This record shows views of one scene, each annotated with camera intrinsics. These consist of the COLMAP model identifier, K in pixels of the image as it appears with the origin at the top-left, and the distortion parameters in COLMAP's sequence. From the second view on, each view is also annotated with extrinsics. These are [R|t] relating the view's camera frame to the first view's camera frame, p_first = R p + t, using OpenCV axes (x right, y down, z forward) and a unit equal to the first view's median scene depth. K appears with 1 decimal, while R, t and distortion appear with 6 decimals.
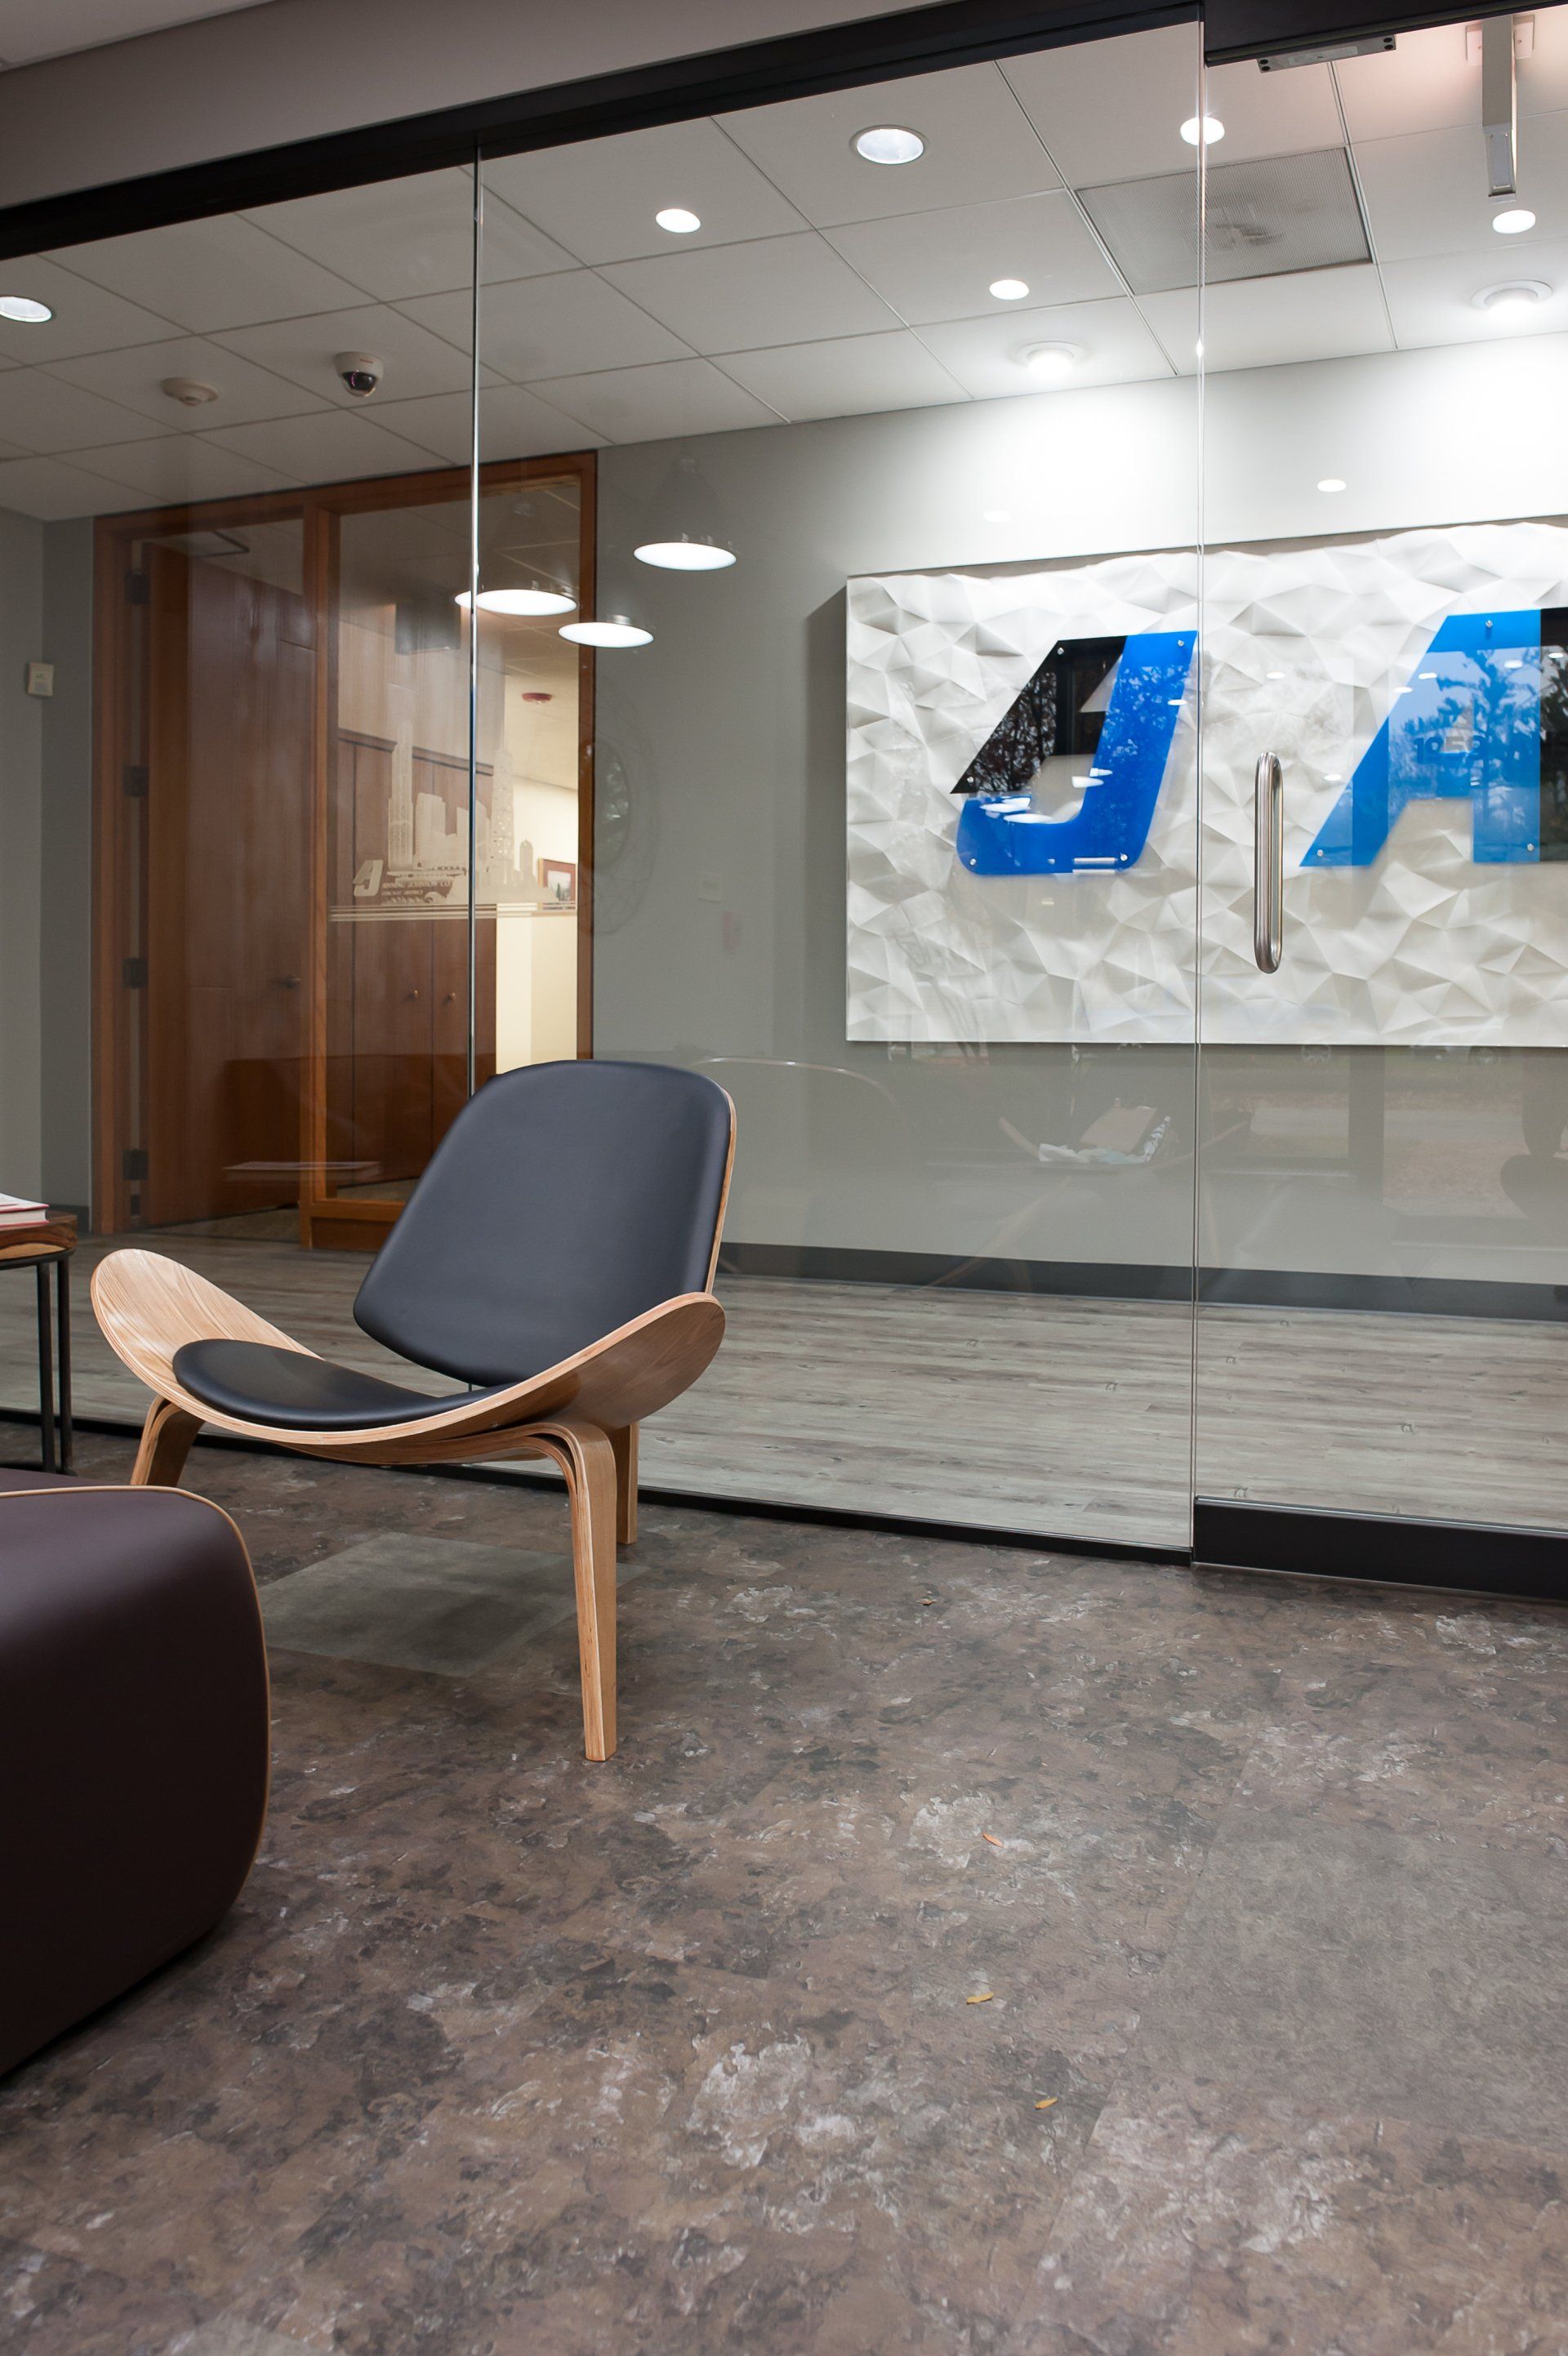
lens RADIAL K [[1673.2, 0, 784.0], [0, 1673.2, 1178.0], [0, 0, 1]] dist [-0.038443, 0.019681]
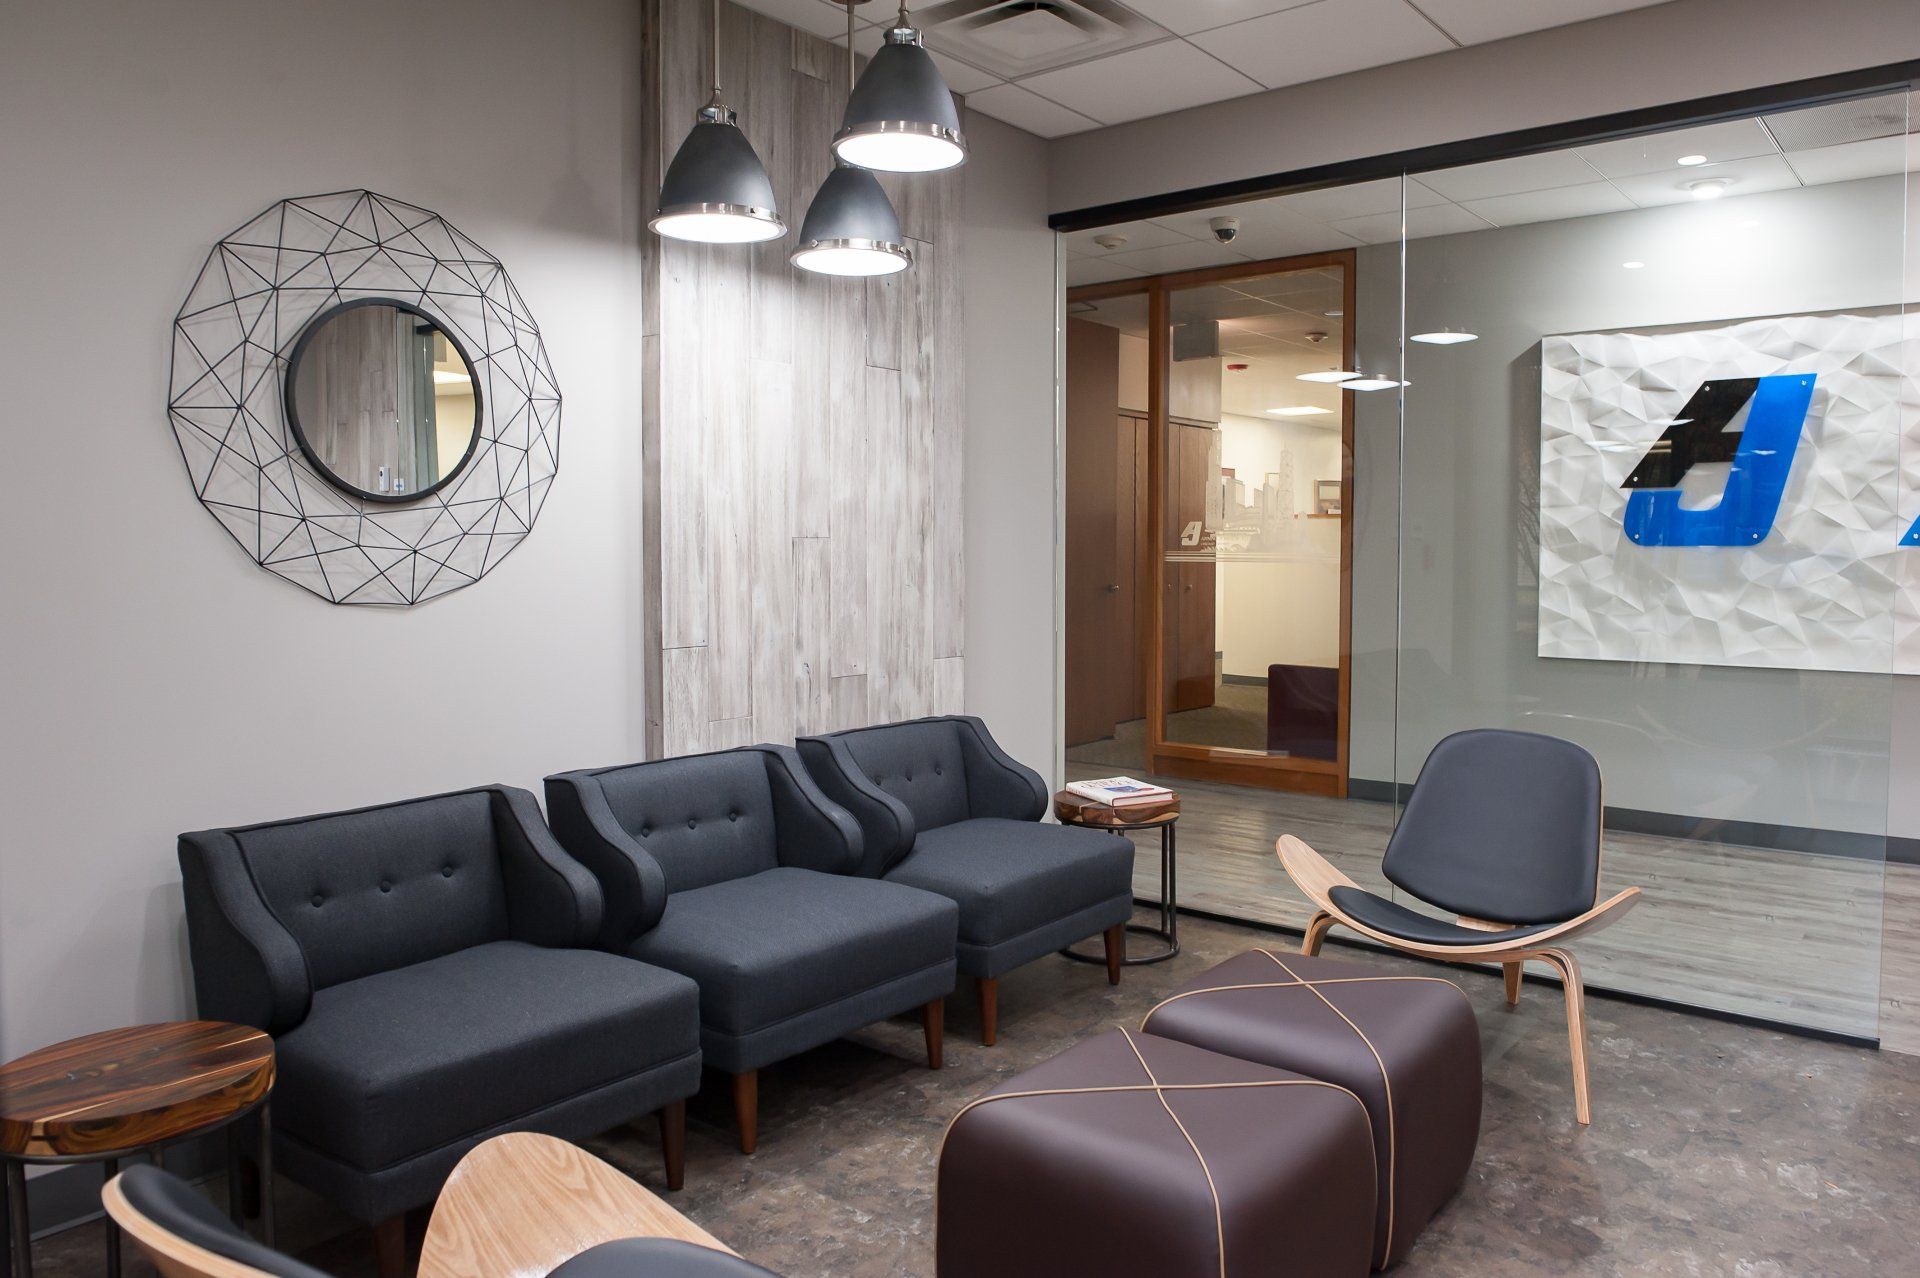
lens RADIAL K [[1363.6, 0, 885.0], [0, 1363.6, 643.5], [0, 0, 1]] dist [-0.038443, 0.019681]
pose [[0.962216, 0.029608, -0.270674, -0.195854], [-0.030630, 0.999531, 0.000445, -0.077529], [0.270560, 0.007862, 0.962671, -0.305000]]
